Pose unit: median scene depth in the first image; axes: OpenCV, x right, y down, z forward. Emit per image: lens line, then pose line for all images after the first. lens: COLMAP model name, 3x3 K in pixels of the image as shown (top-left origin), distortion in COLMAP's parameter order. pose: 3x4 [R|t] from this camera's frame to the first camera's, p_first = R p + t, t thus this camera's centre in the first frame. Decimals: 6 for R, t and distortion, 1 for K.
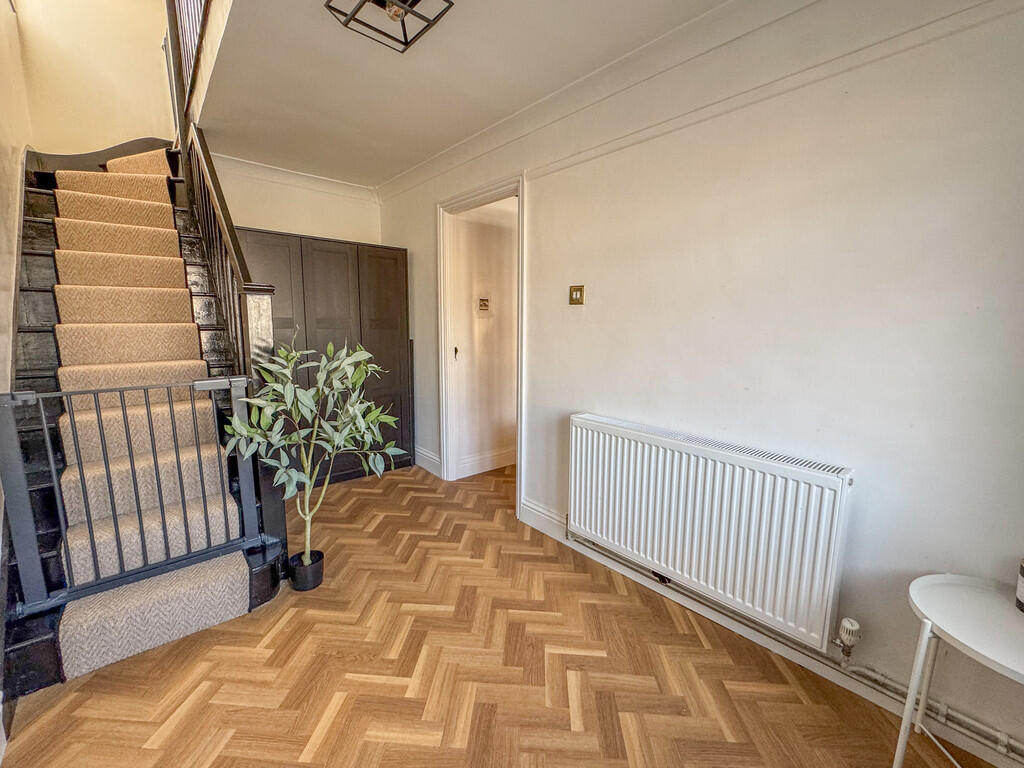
lens RADIAL K [[419.4, 0, 512.0], [0, 419.4, 384.0], [0, 0, 1]] dist [-0.000899, 0.000243]
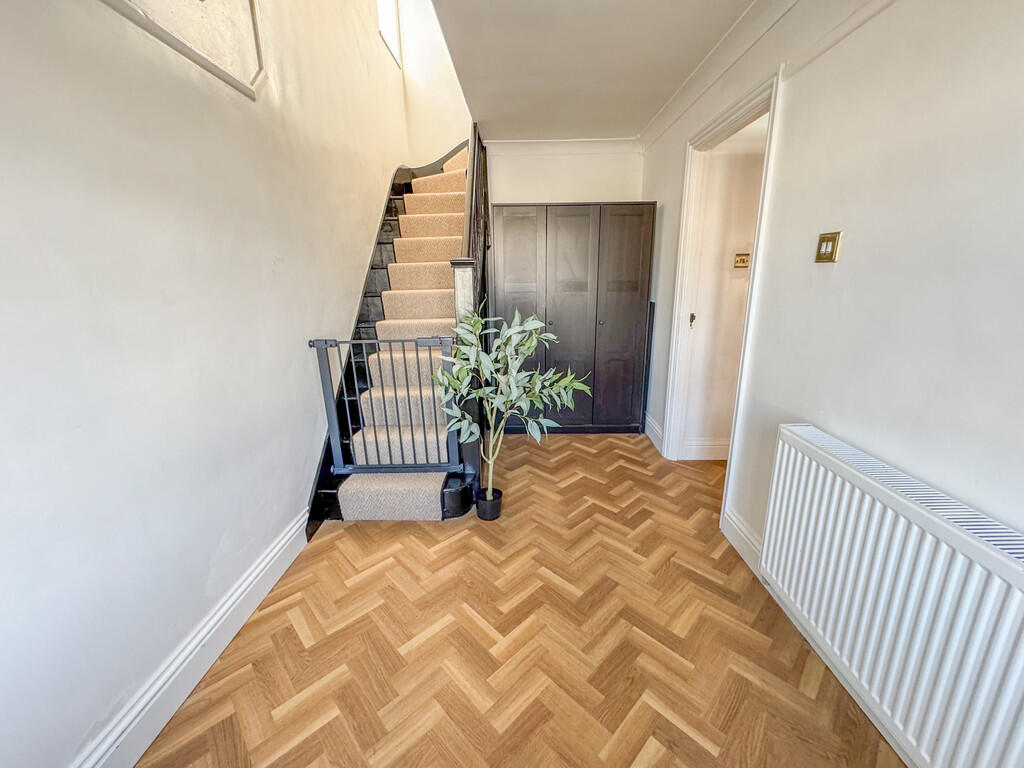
lens RADIAL K [[403.2, 0, 512.0], [0, 403.2, 384.0], [0, 0, 1]] dist [-0.001421, 0.000089]
pose [[0.749880, 0.151853, -0.643911, 0.252244], [-0.077094, 0.986727, 0.142918, -0.060392], [0.657067, -0.057529, 0.751634, 0.213113]]
